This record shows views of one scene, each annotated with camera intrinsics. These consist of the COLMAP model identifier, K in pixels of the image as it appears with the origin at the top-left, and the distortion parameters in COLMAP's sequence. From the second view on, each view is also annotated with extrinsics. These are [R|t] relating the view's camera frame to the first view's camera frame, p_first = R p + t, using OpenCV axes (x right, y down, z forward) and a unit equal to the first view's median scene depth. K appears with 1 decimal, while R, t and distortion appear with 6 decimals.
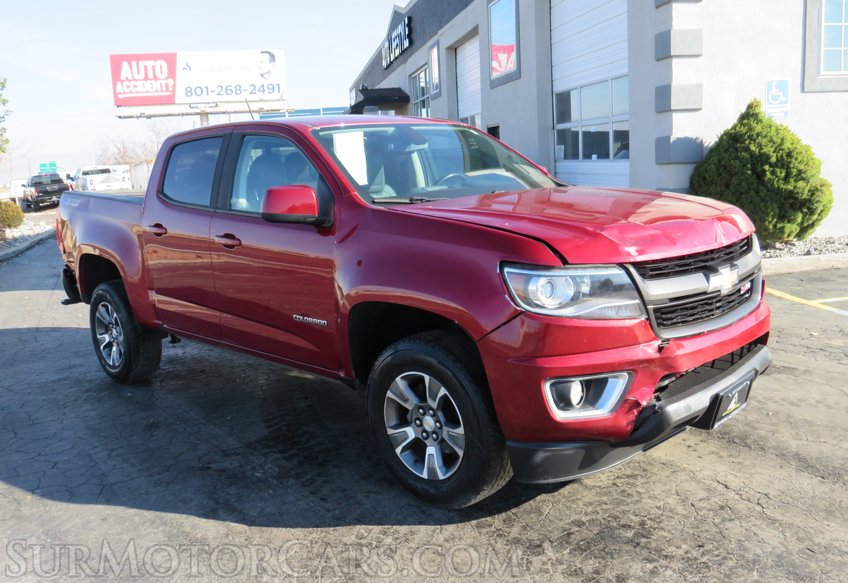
lens RADIAL K [[824.5, 0, 424.0], [0, 824.5, 291.5], [0, 0, 1]] dist [-0.024485, -0.008709]
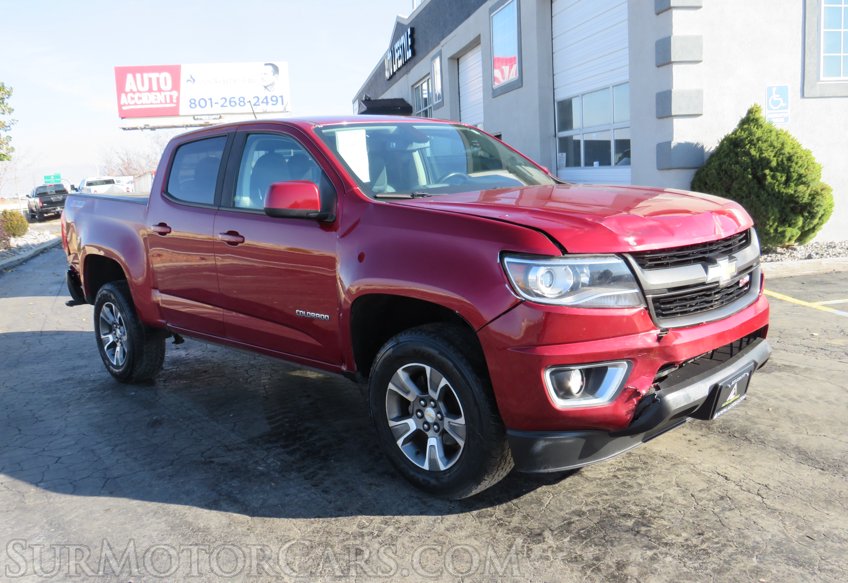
lens RADIAL K [[824.5, 0, 424.0], [0, 824.5, 291.5], [0, 0, 1]] dist [-0.024485, -0.008709]
pose [[0.999993, -0.000277, -0.003622, 0.001815], [0.000221, 0.999880, -0.015511, 0.021392], [0.003626, 0.015510, 0.999873, -0.007879]]
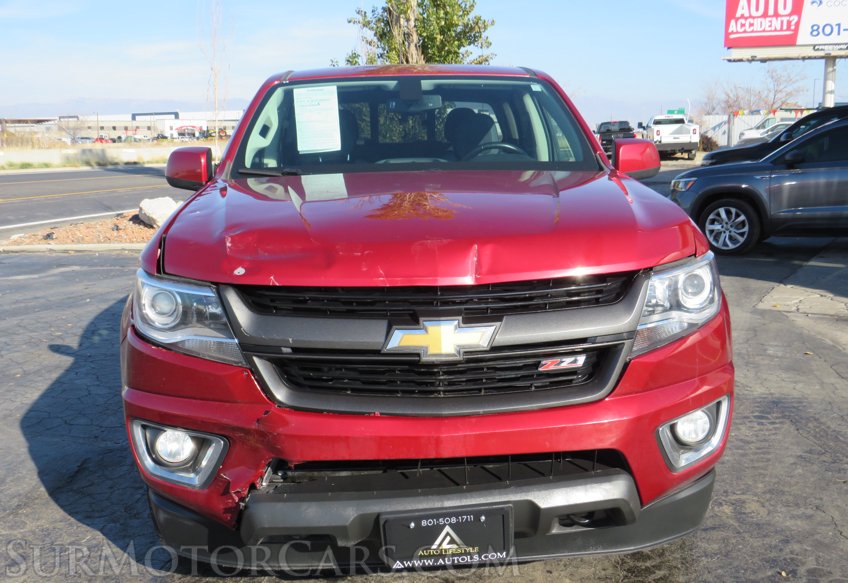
lens RADIAL K [[936.5, 0, 424.0], [0, 936.5, 291.5], [0, 0, 1]] dist [-0.017931, -0.035521]
pose [[0.741521, 0.162330, -0.650996, 0.661782], [-0.139904, 0.986371, 0.086599, -0.089377], [0.656181, 0.026862, 0.754125, 0.380571]]
